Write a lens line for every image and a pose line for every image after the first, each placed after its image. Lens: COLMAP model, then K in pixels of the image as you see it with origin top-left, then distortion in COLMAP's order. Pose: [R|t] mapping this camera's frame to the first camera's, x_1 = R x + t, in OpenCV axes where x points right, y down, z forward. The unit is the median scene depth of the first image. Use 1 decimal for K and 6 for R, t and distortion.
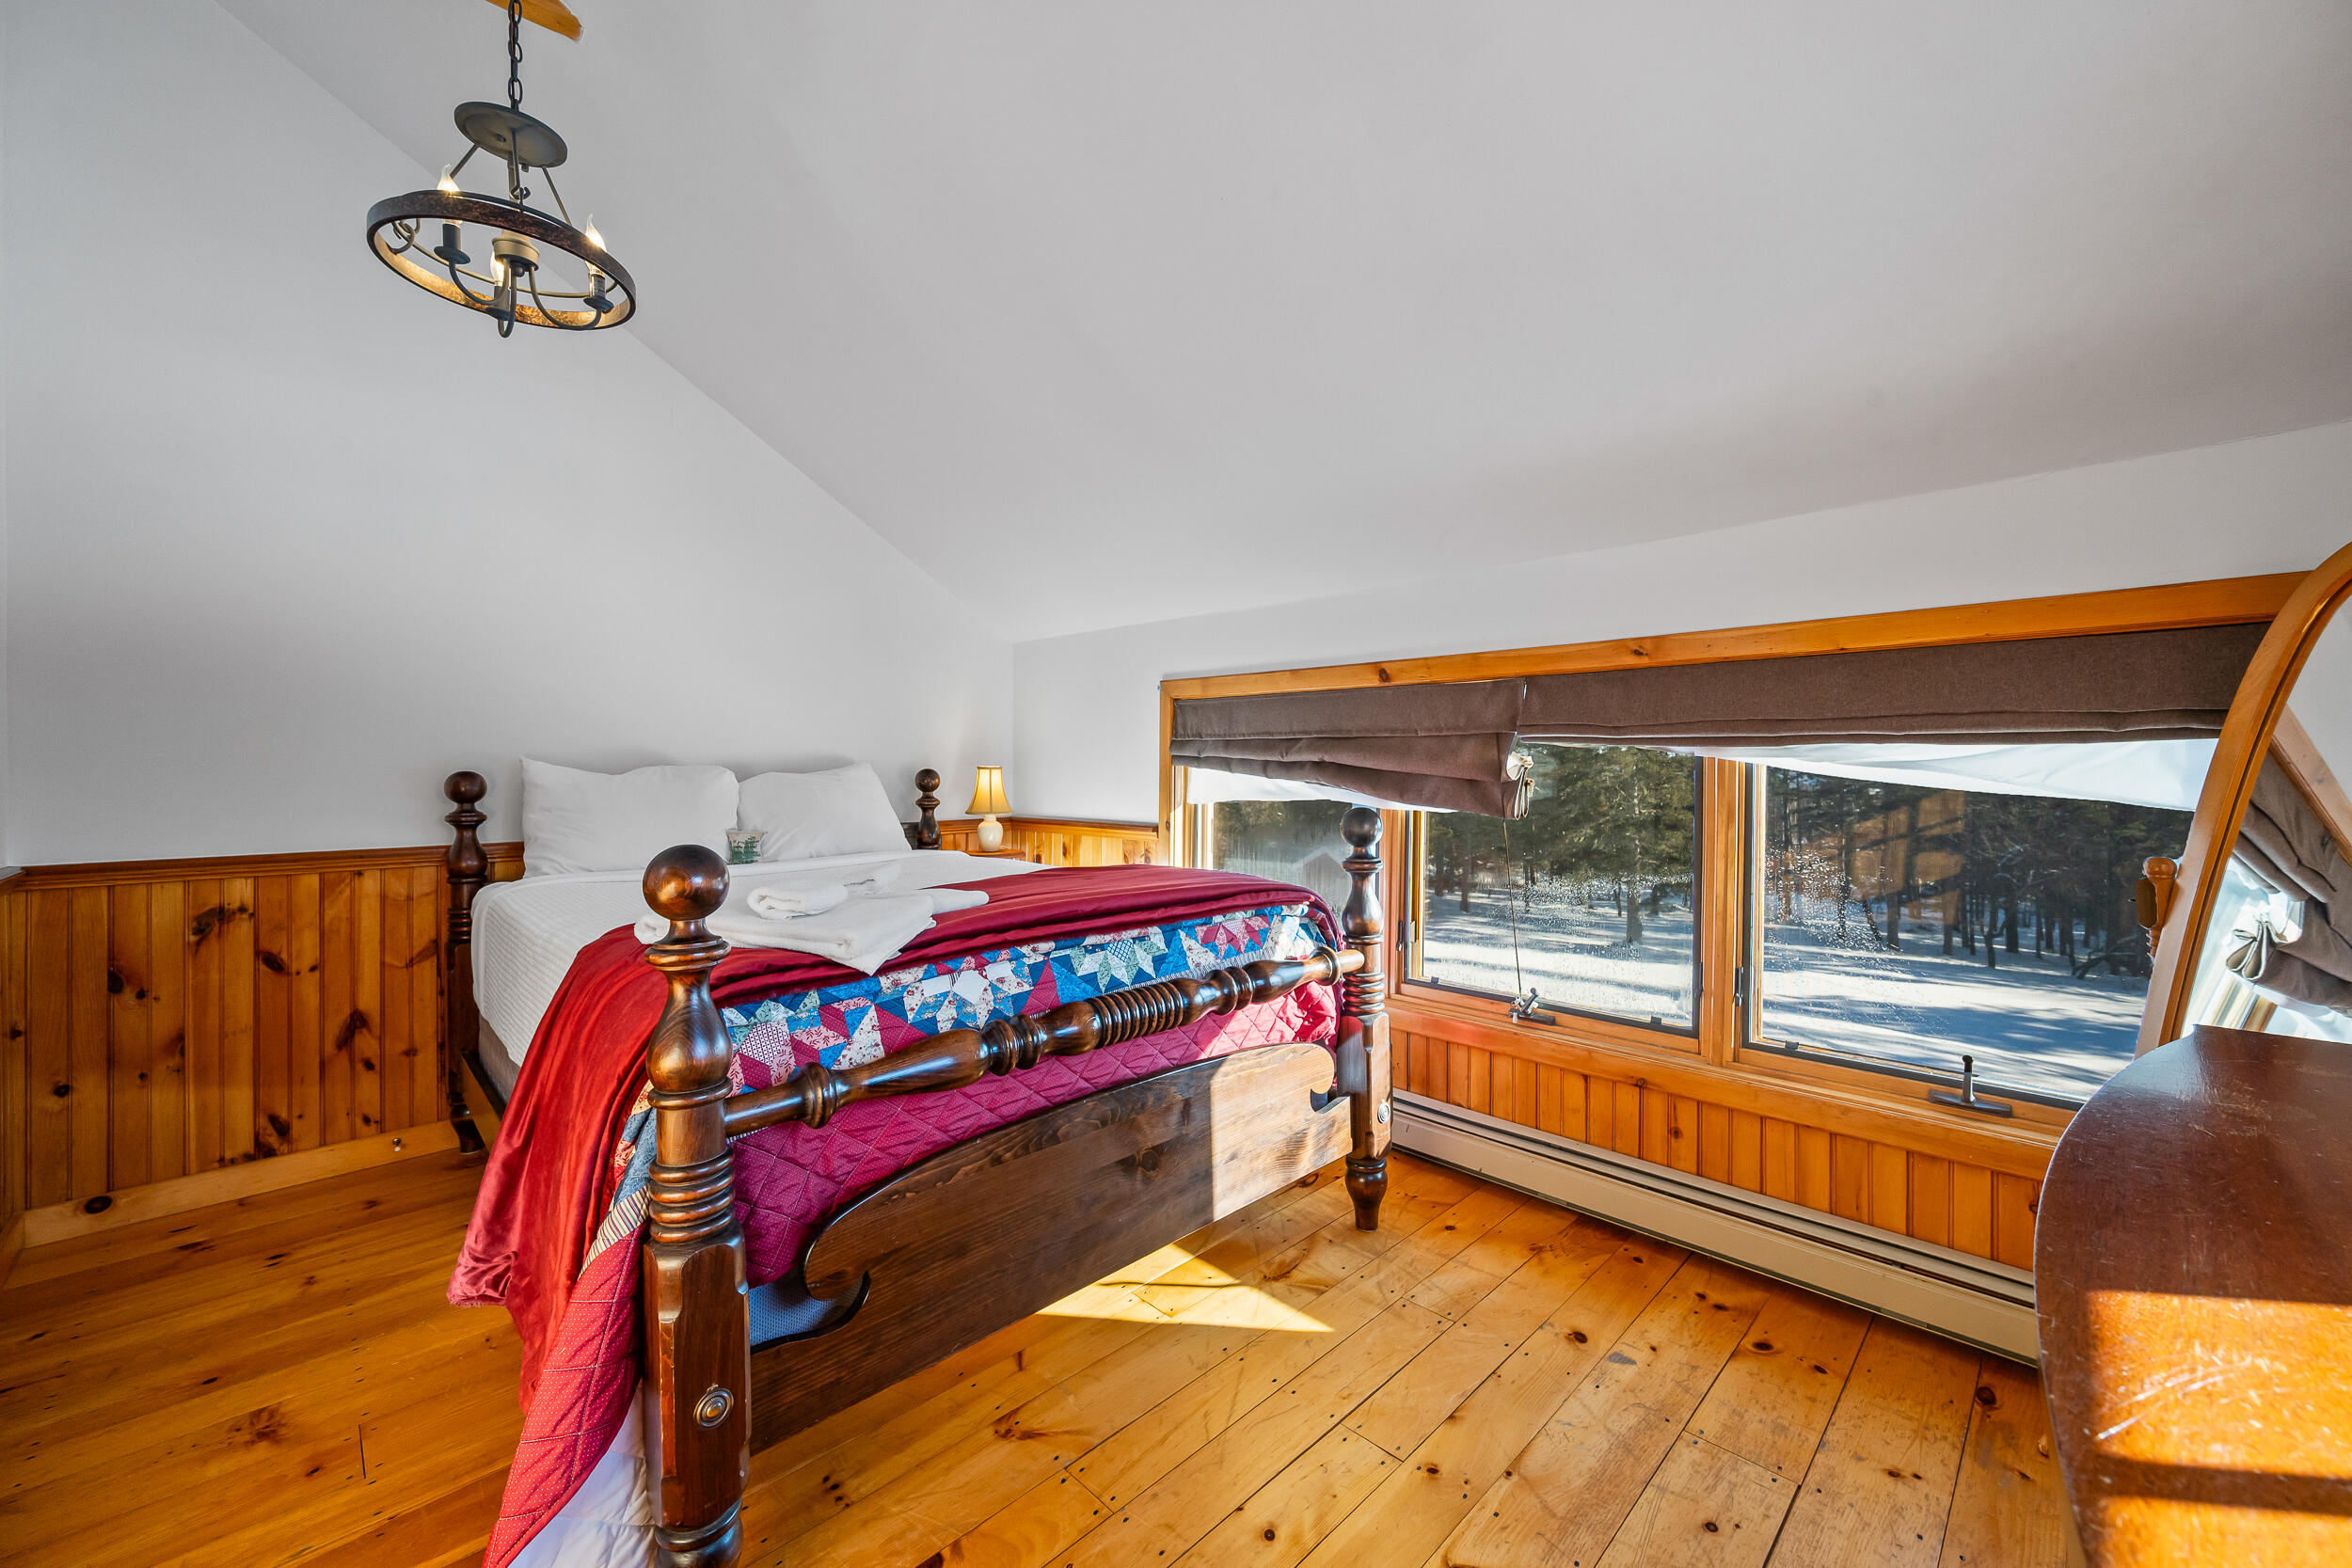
lens RADIAL K [[928.6, 0, 1175.6], [0, 928.6, 778.9], [0, 0, 1]] dist [-0.003012, 0.000711]
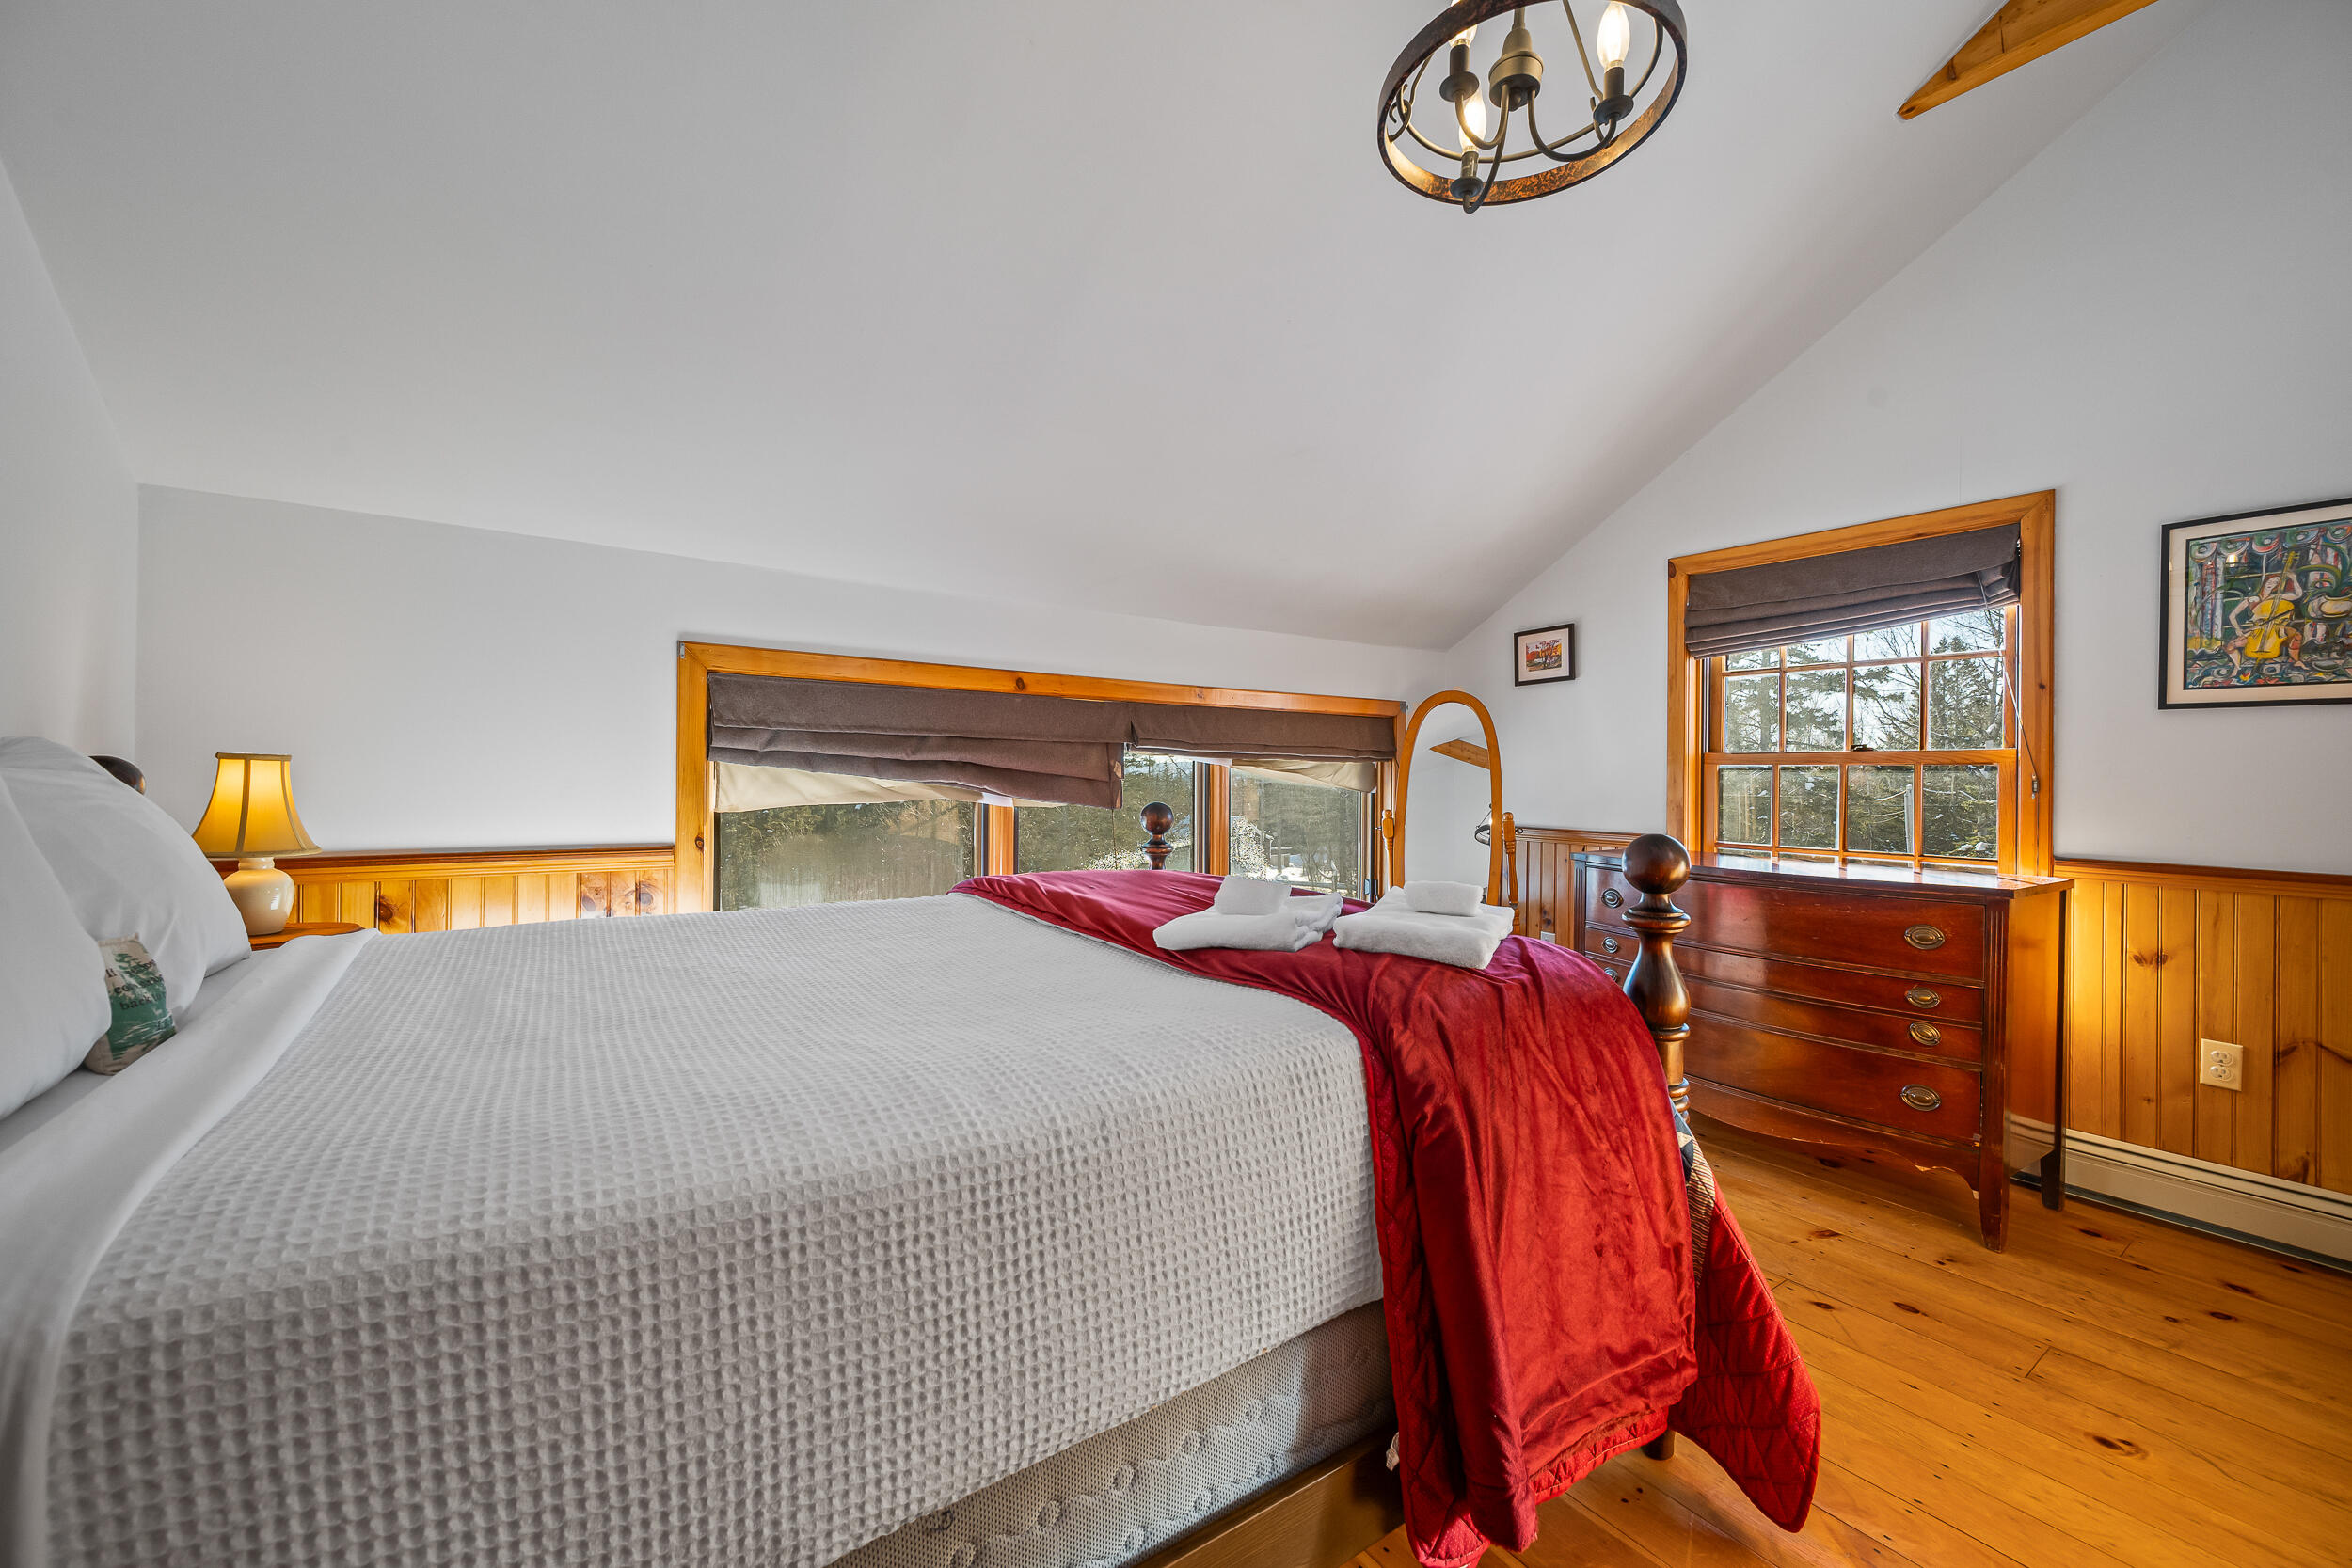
lens RADIAL K [[928.6, 0, 1177.6], [0, 928.6, 782.6], [0, 0, 1]] dist [-0.003012, 0.000711]
pose [[0.165488, -0.002674, 0.986208, -0.755726], [0.003554, 0.999991, 0.002115, 0.002870], [-0.986205, 0.003155, 0.165497, 0.583900]]
